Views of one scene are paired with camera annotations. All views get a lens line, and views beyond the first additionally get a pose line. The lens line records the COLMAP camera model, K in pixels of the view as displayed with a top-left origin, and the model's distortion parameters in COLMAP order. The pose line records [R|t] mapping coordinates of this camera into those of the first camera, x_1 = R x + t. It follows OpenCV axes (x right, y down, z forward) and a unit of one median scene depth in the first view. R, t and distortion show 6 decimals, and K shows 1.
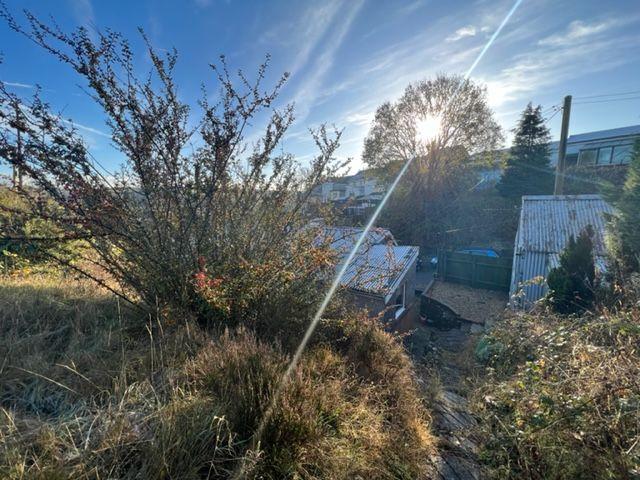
lens RADIAL K [[256.4, 0, 320.0], [0, 256.4, 240.0], [0, 0, 1]] dist [-0.001210, -0.000053]
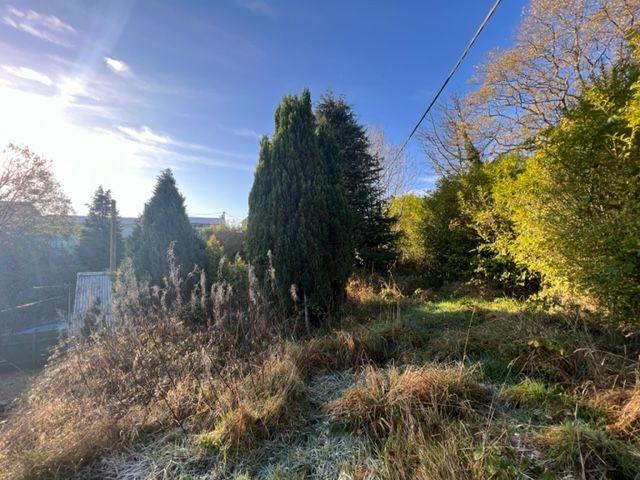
lens RADIAL K [[256.4, 0, 320.0], [0, 256.4, 240.0], [0, 0, 1]] dist [-0.001210, -0.000053]
pose [[0.234900, 0.078972, 0.968806, -0.050368], [0.156530, 0.980613, -0.117887, -0.000434], [-0.959333, 0.179339, 0.217985, -0.157647]]
